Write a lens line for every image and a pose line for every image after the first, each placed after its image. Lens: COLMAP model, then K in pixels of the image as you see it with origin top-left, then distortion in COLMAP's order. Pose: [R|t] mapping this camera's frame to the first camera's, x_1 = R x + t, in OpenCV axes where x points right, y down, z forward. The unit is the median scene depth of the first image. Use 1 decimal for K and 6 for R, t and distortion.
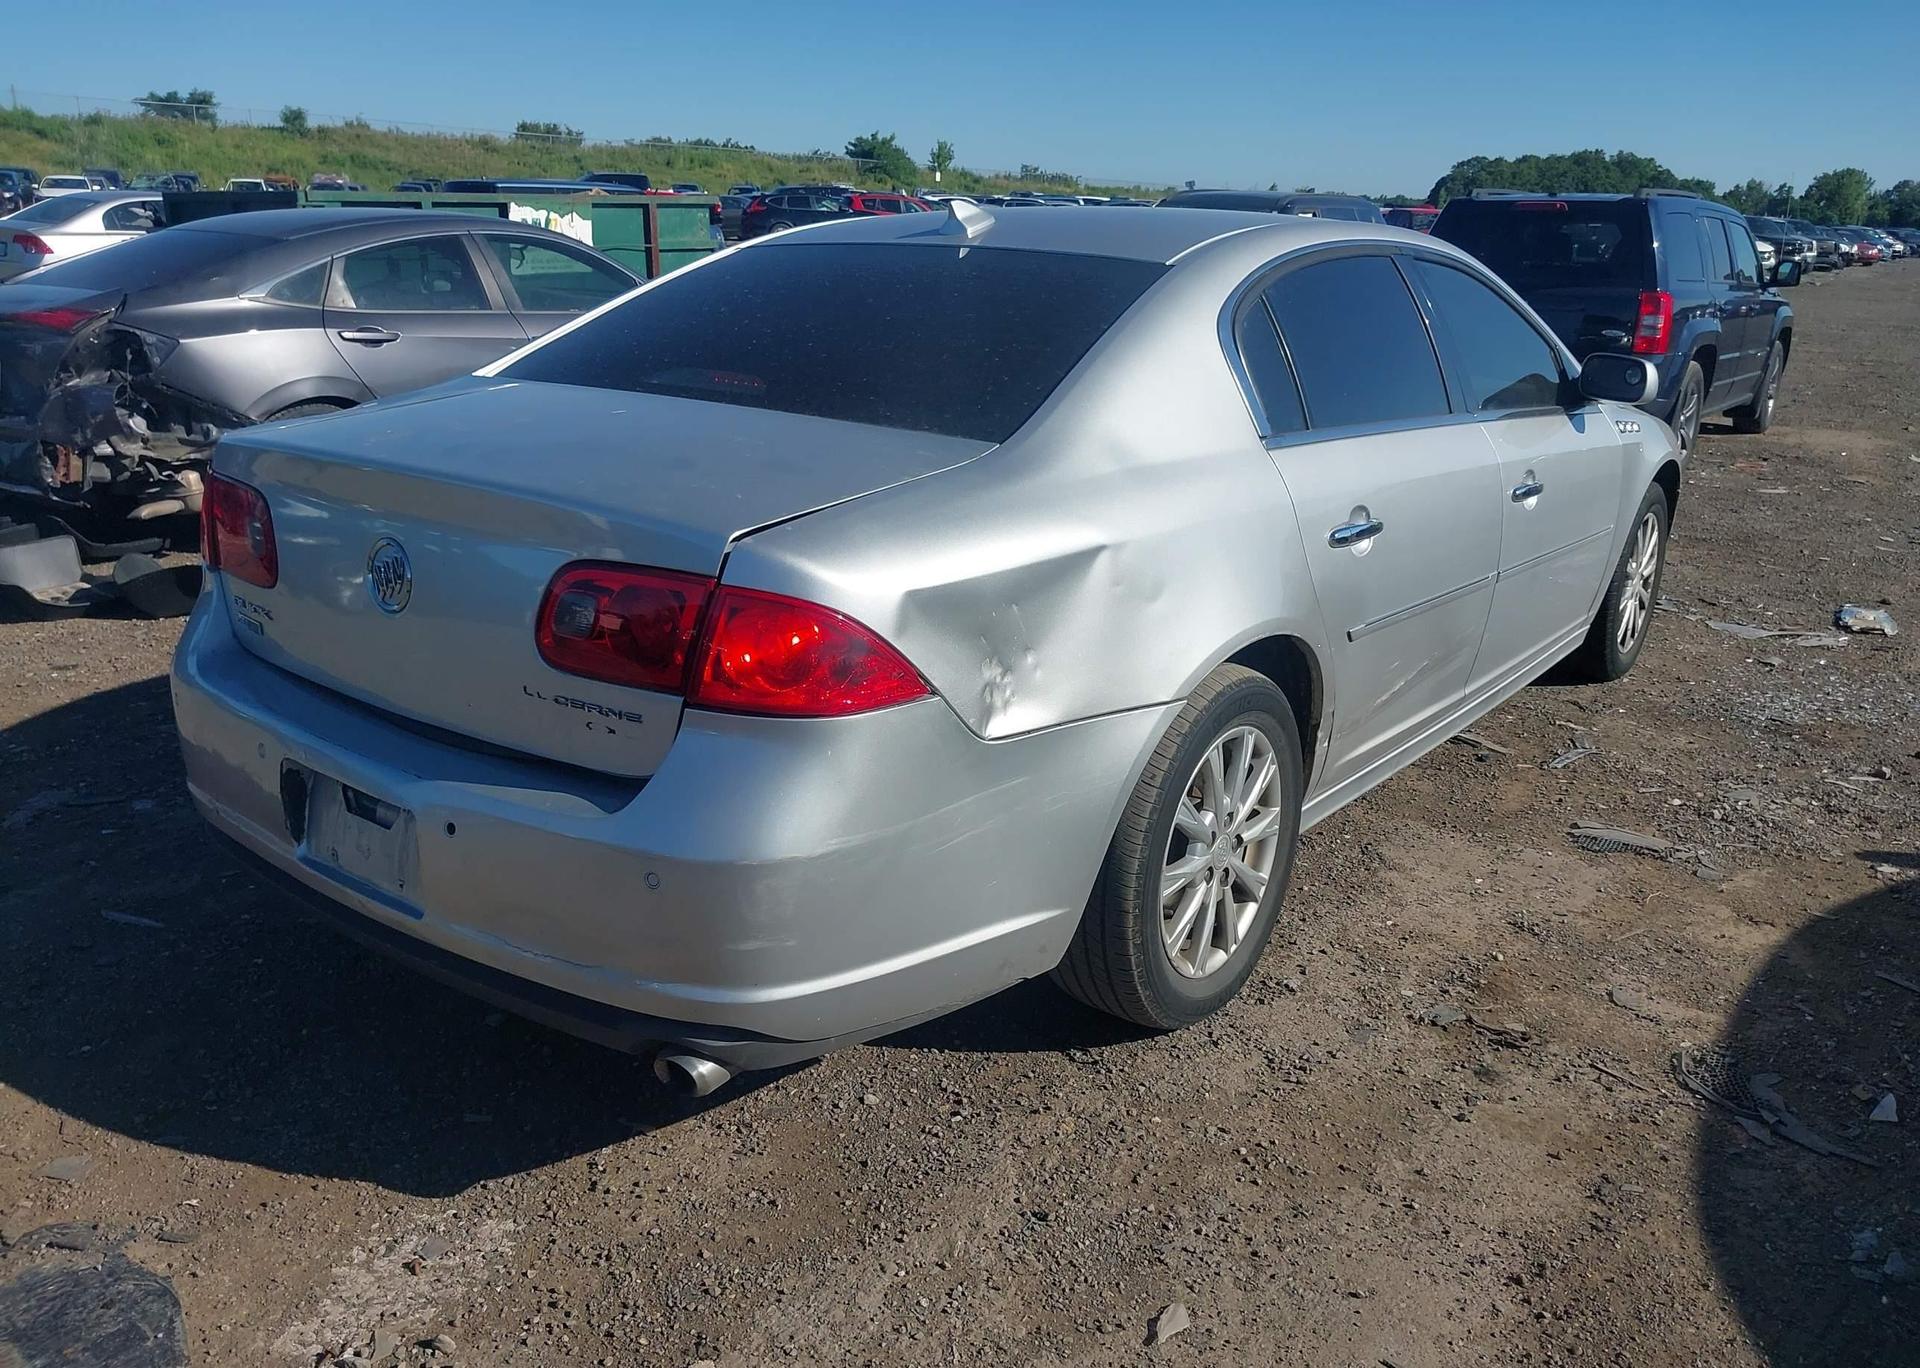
lens RADIAL K [[1681.0, 0, 958.4], [0, 1681.0, 614.8], [0, 0, 1]] dist [0.003369, -0.010334]
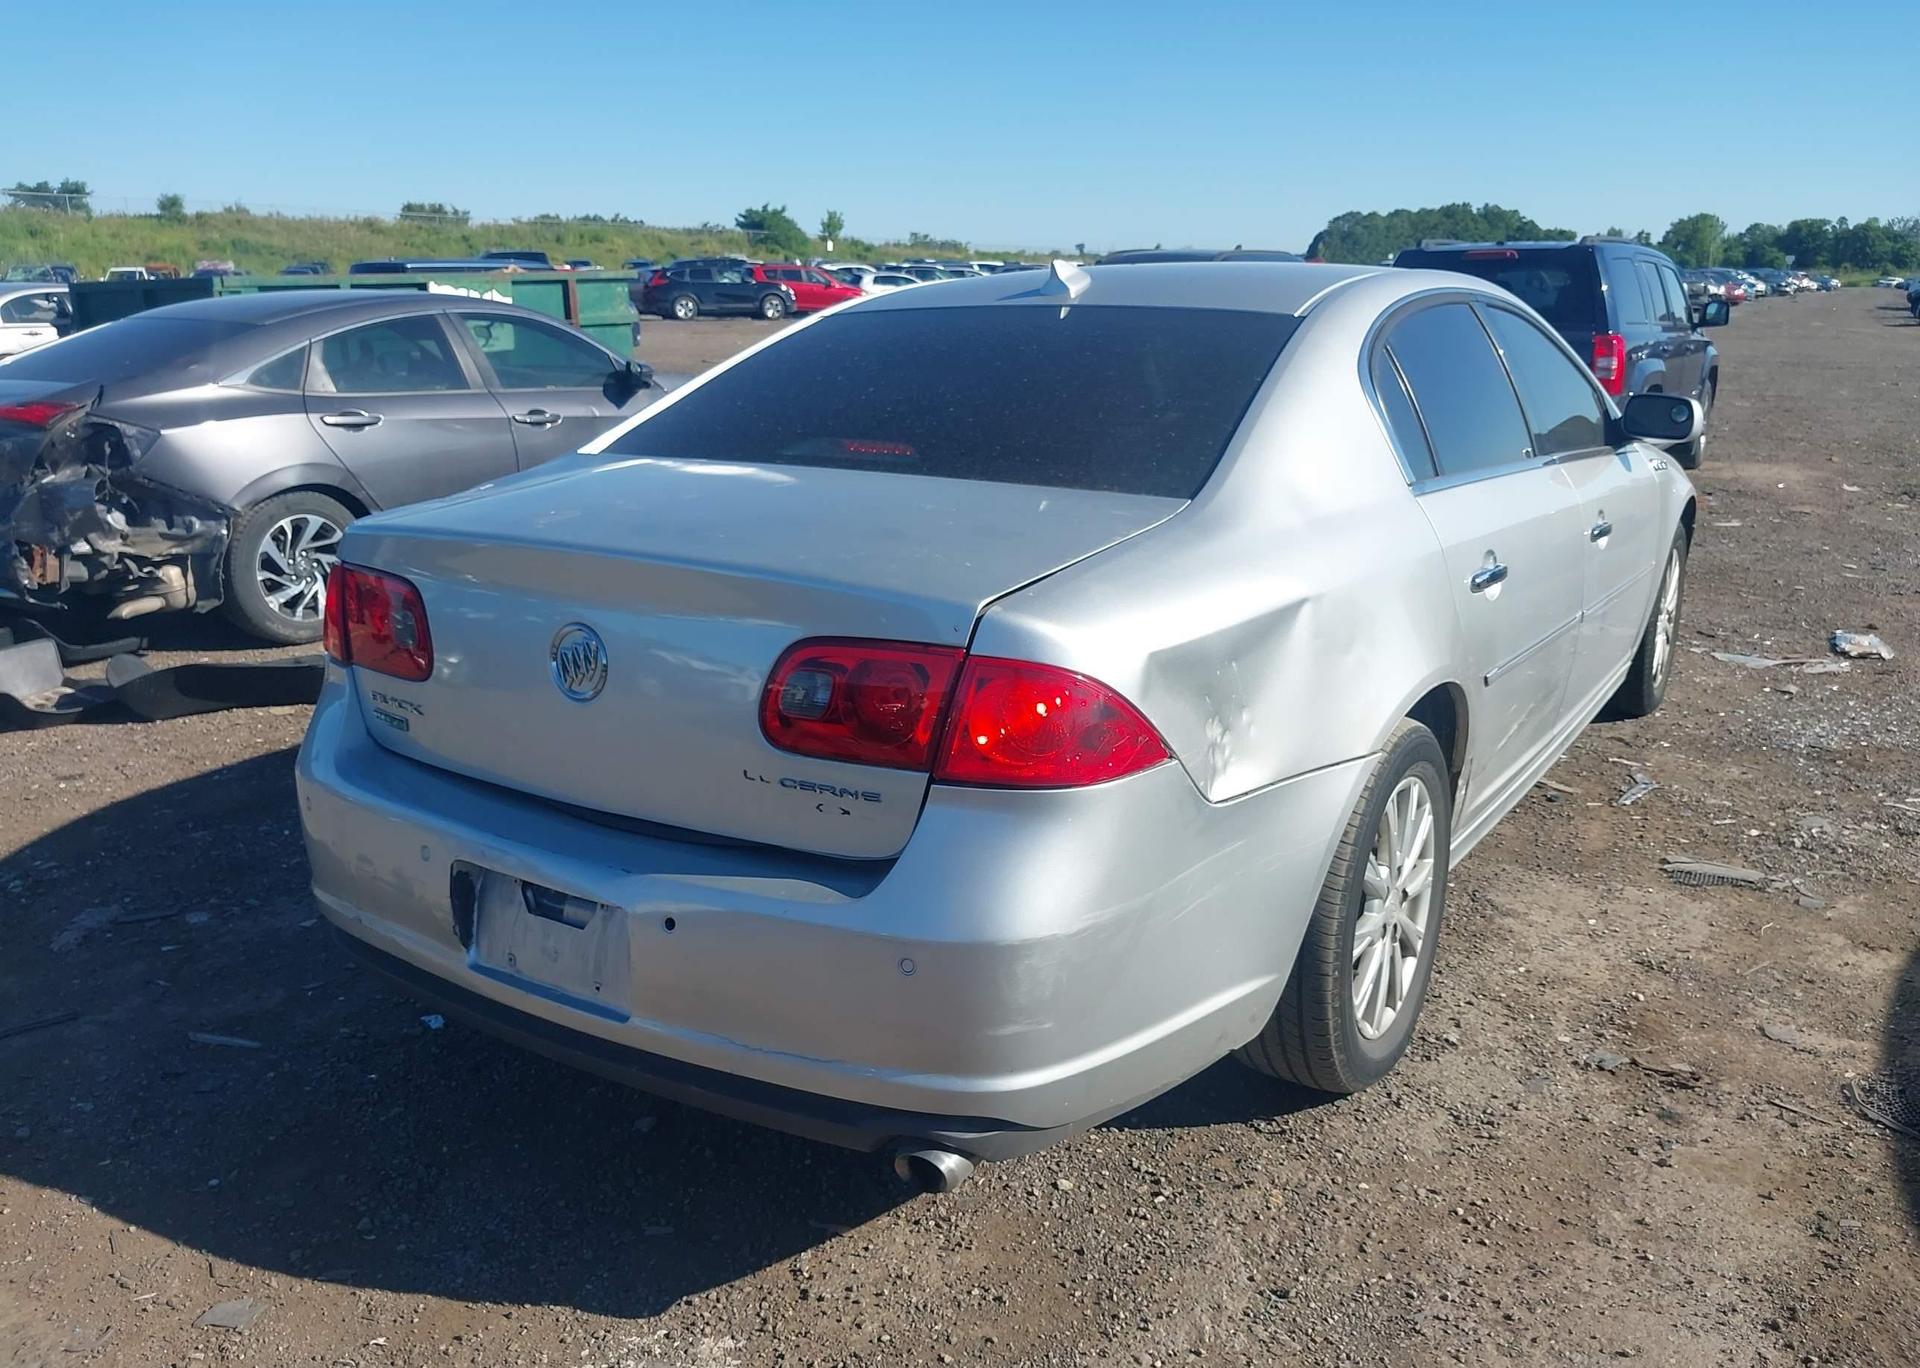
lens RADIAL K [[1688.1, 0, 963.1], [0, 1688.1, 616.0], [0, 0, 1]] dist [-0.007338, 0.008624]
pose [[0.996915, -0.042431, 0.066032, -0.130400], [0.044907, 0.998325, -0.036480, -0.003359], [-0.064374, 0.039333, 0.997150, 0.020827]]
